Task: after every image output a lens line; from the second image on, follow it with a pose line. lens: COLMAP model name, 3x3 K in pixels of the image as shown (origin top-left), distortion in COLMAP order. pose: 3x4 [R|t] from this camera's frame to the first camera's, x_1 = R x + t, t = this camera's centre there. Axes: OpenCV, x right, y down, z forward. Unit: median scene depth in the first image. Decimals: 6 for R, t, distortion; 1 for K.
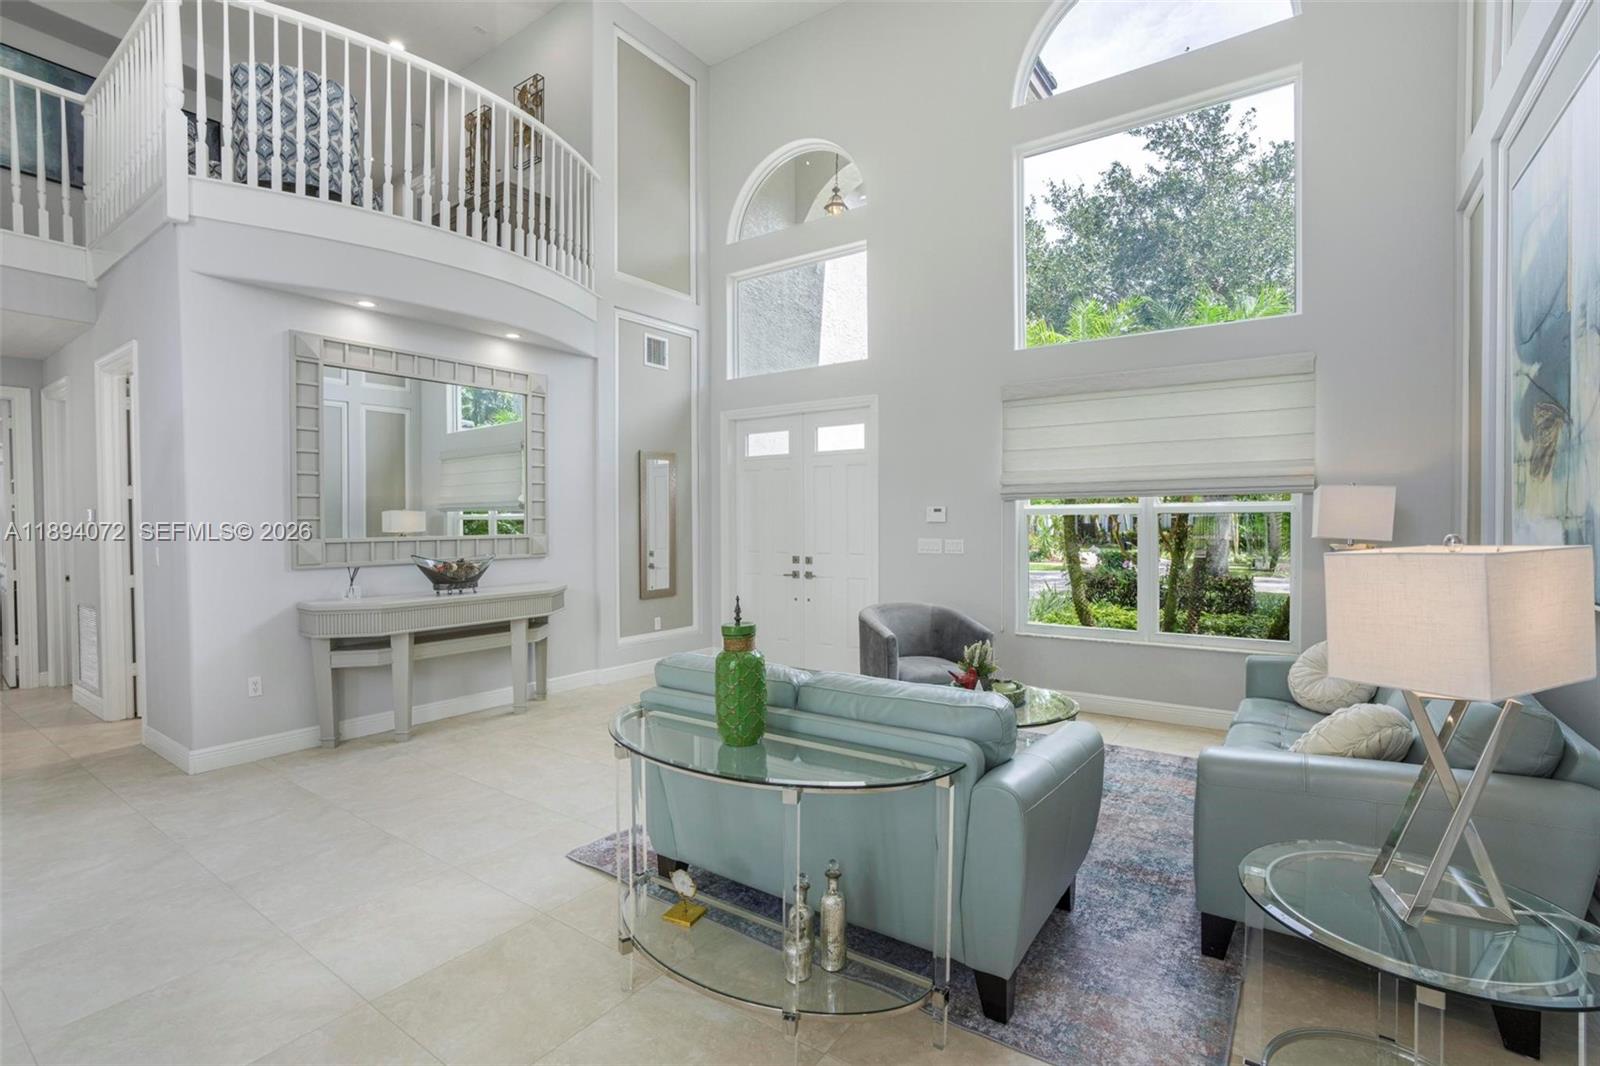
lens RADIAL K [[735.4, 0, 801.5], [0, 735.4, 531.9], [0, 0, 1]] dist [-0.025495, 0.000227]
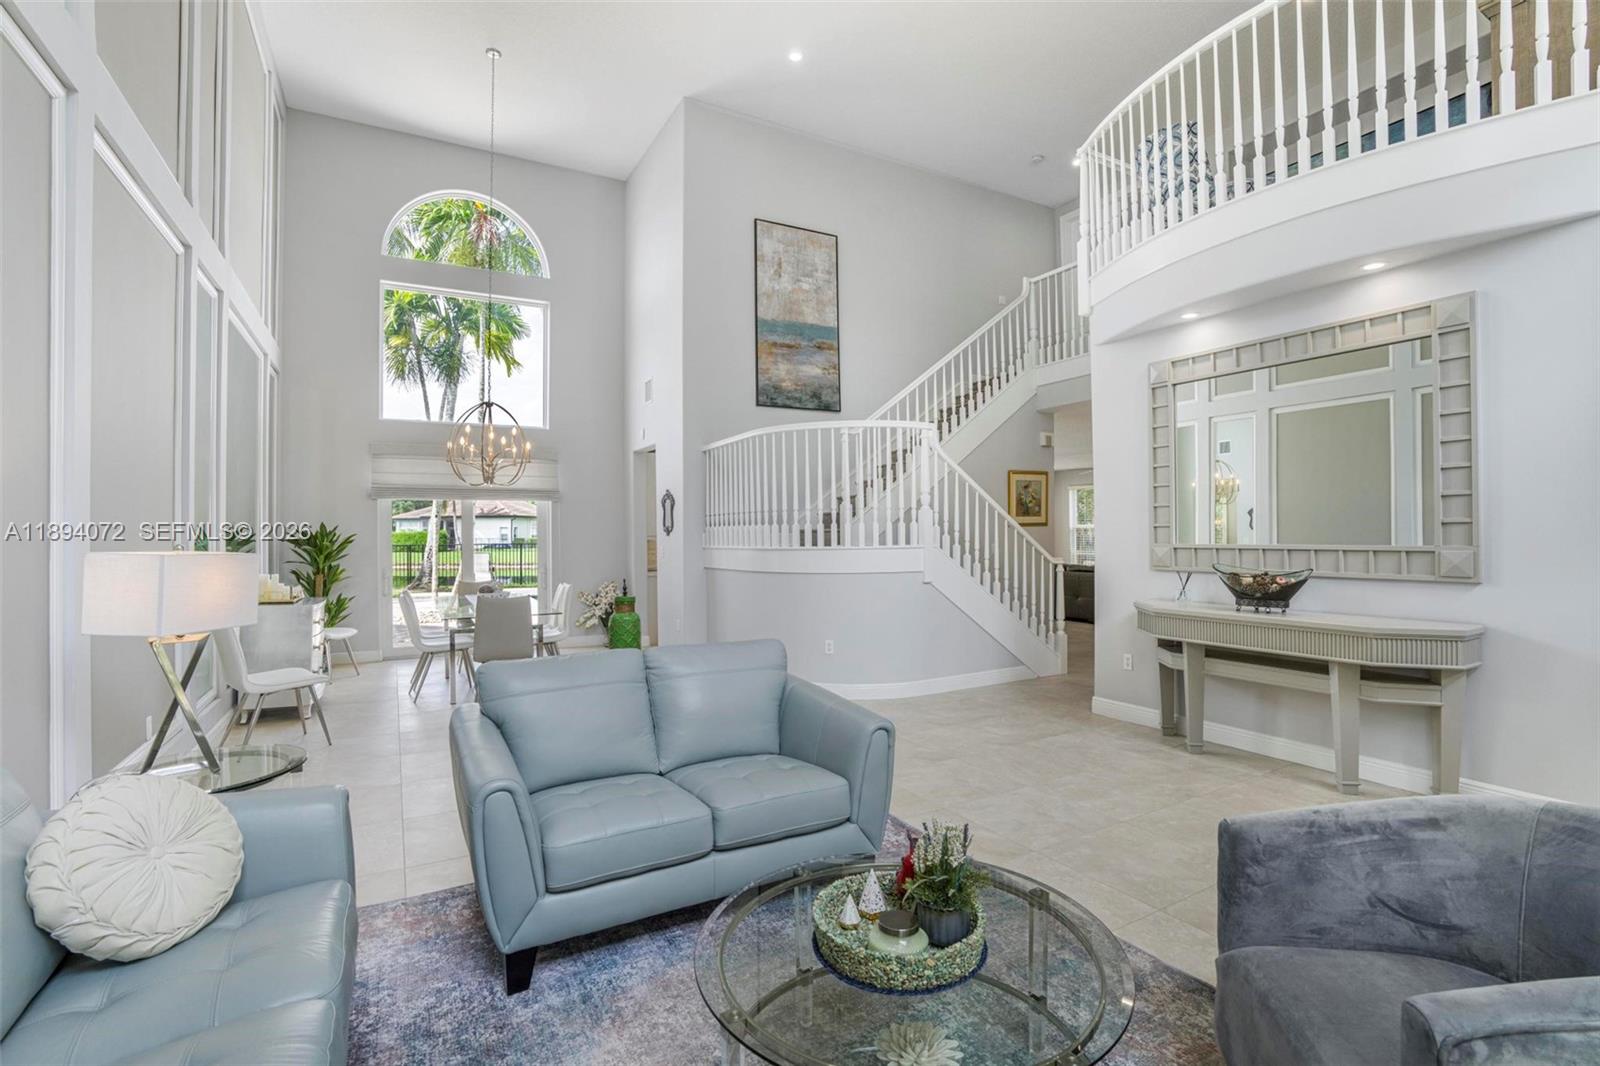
lens RADIAL K [[735.4, 0, 804.8], [0, 735.4, 533.5], [0, 0, 1]] dist [-0.025495, 0.000227]
pose [[-0.434932, 0.004372, -0.900453, 0.549017], [-0.003079, 0.999975, 0.006343, -0.011366], [0.900458, 0.005532, -0.434907, 0.941885]]
